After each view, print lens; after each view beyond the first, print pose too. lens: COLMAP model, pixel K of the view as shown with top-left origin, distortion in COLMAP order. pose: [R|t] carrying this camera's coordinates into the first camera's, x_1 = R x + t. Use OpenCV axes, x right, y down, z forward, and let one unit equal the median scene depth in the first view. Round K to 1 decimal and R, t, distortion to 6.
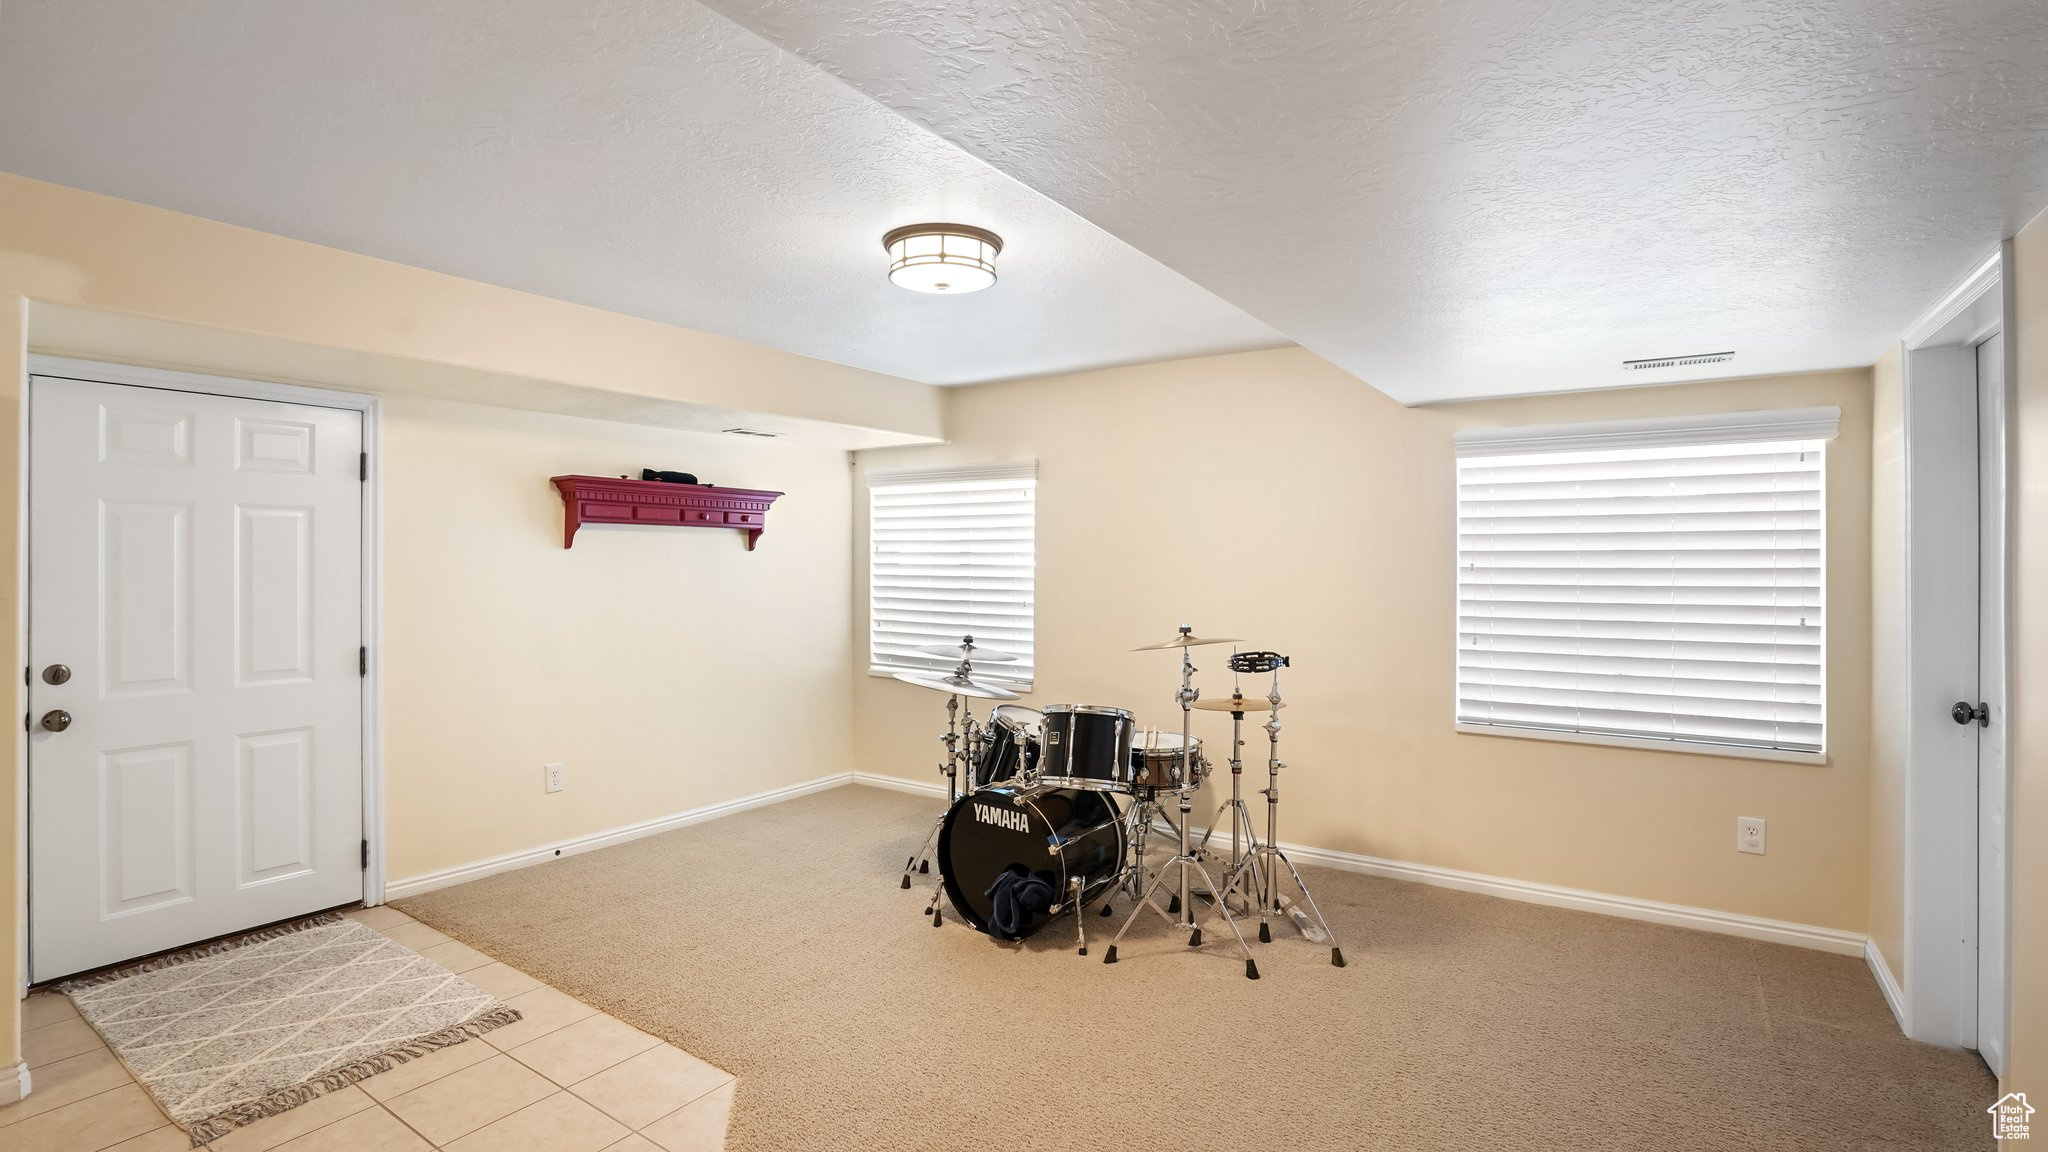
lens RADIAL K [[958.5, 0, 1020.6], [0, 958.5, 558.1], [0, 0, 1]] dist [-0.030474, 0.007065]
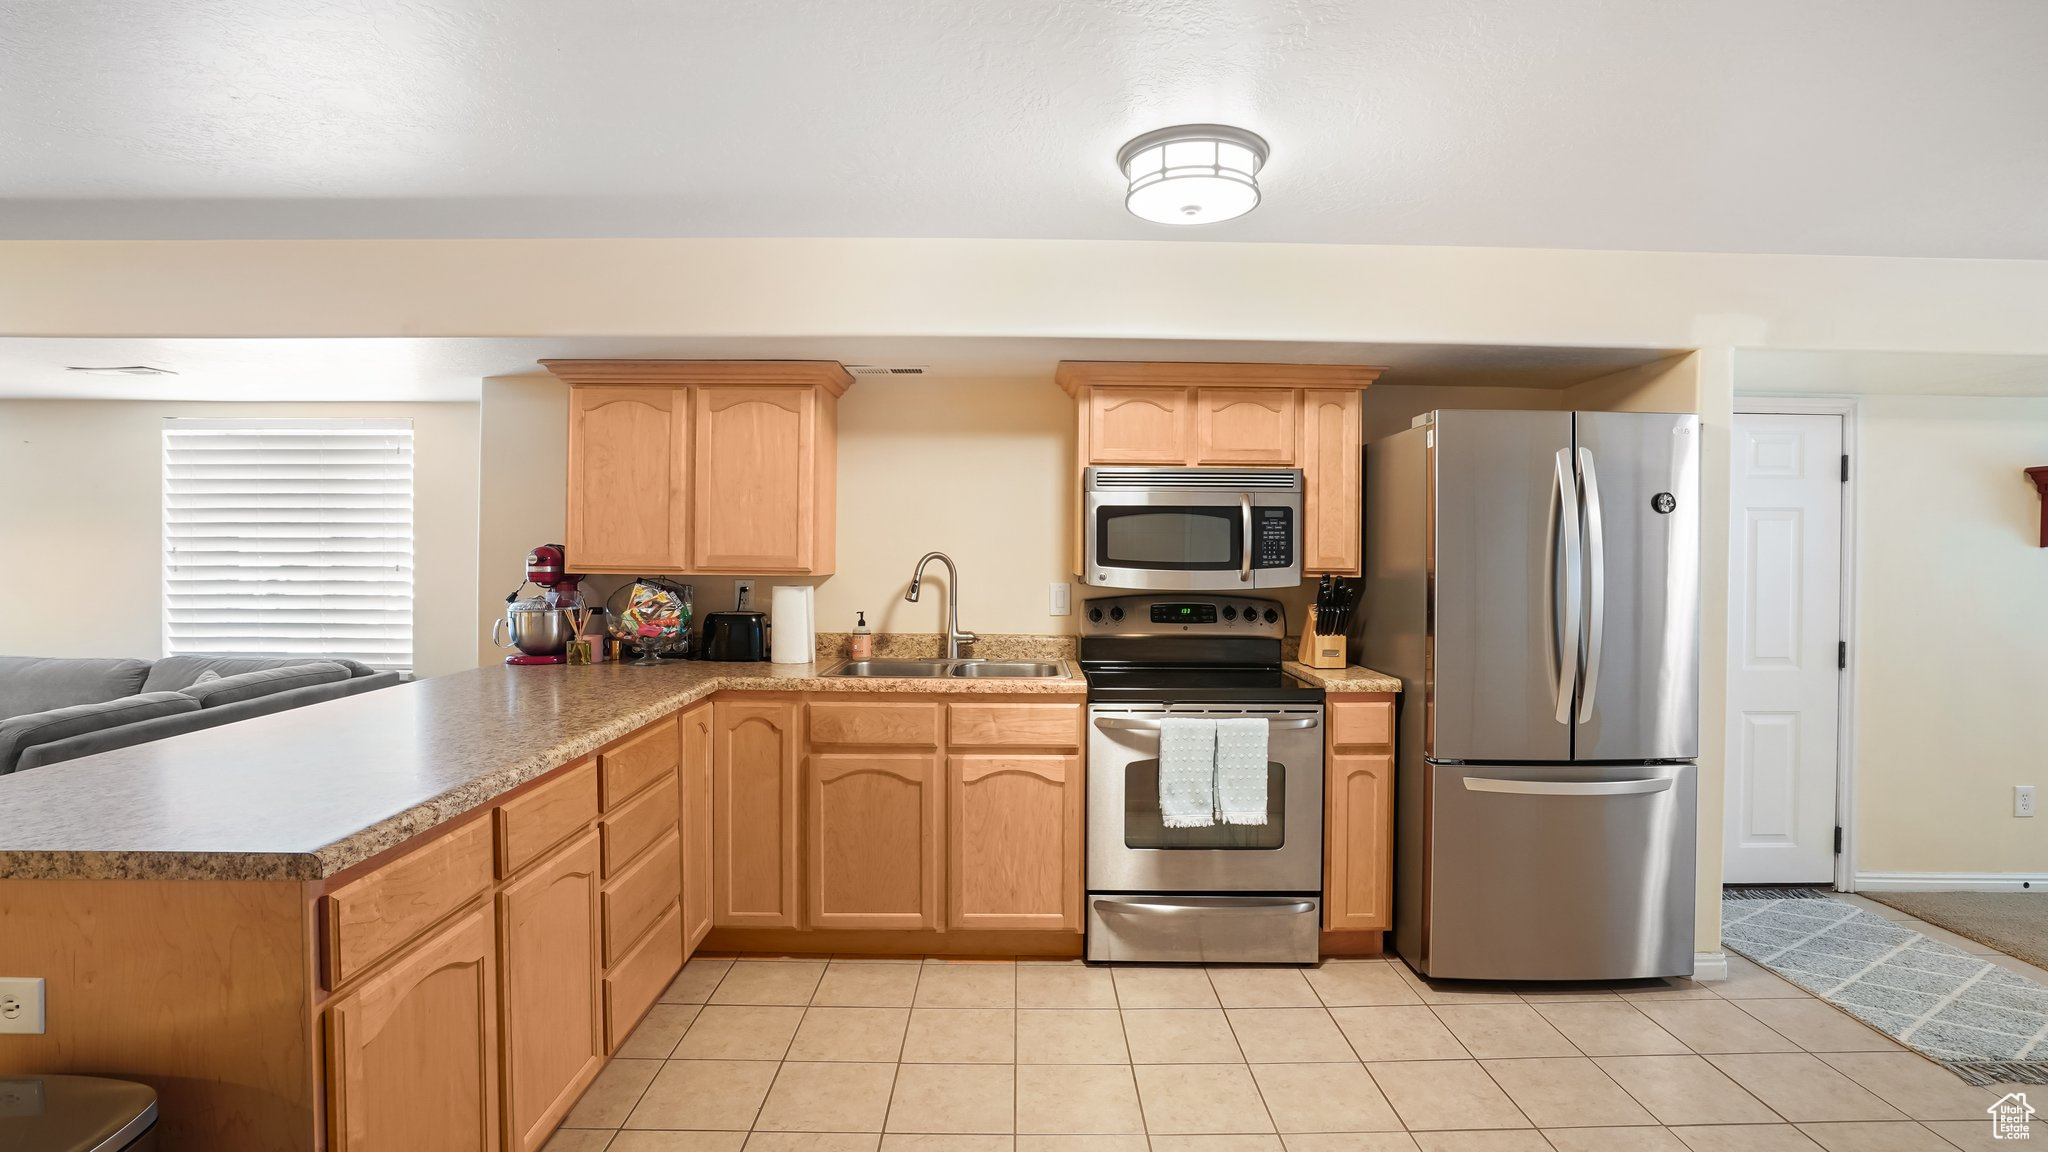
lens RADIAL K [[958.5, 0, 1010.2], [0, 958.5, 557.2], [0, 0, 1]] dist [-0.030474, 0.007065]
pose [[0.570440, 0.012146, -0.821249, -0.400783], [-0.005750, 0.999925, 0.010794, -0.005487], [0.821319, -0.001436, 0.570467, -0.373177]]
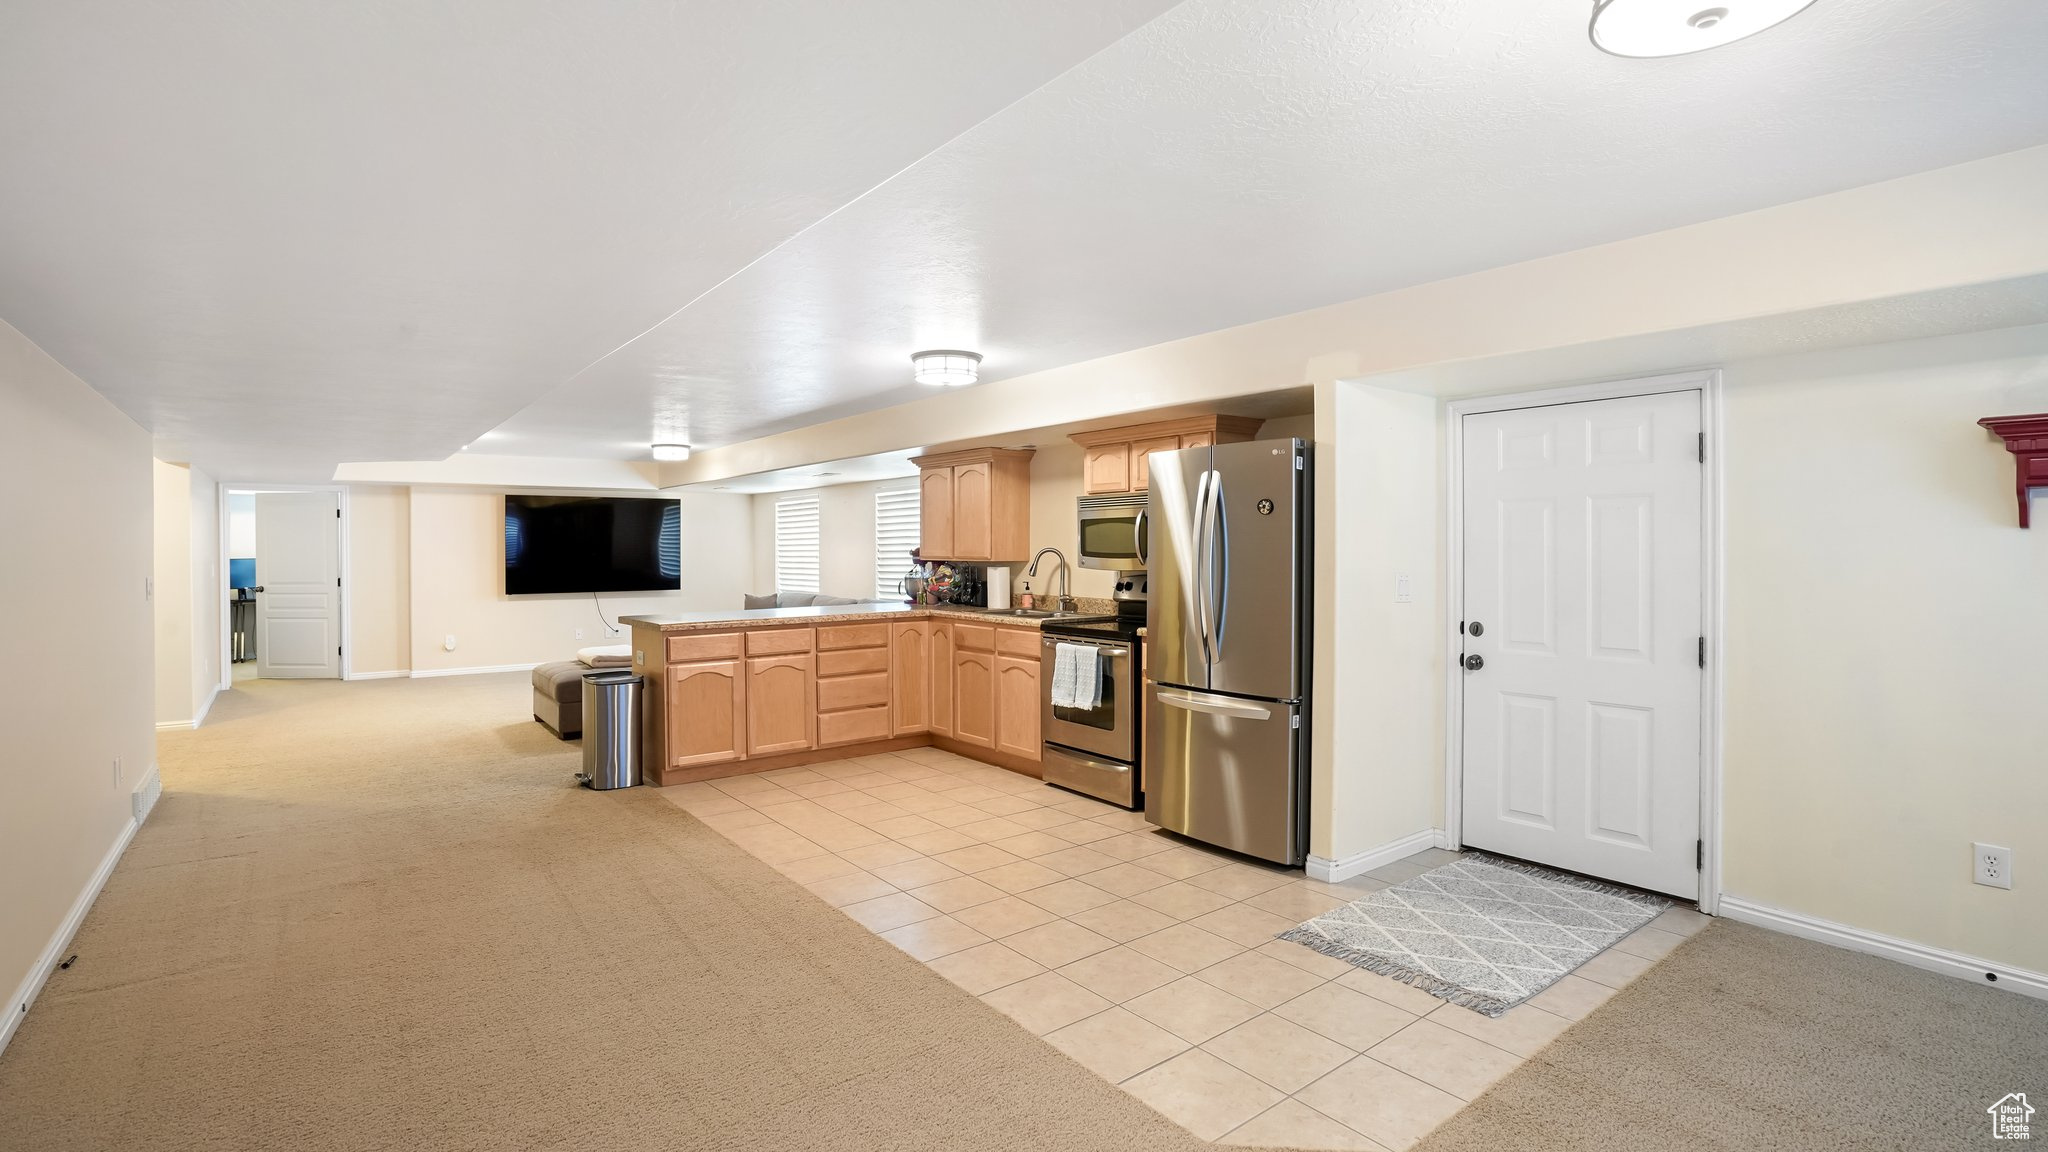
lens RADIAL K [[958.5, 0, 1014.7], [0, 958.5, 552.5], [0, 0, 1]] dist [-0.030474, 0.007065]
pose [[-0.311770, 0.009692, -0.950108, 0.455899], [0.008108, 0.999939, 0.007539, -0.004341], [0.950123, -0.005353, -0.311830, 0.694992]]
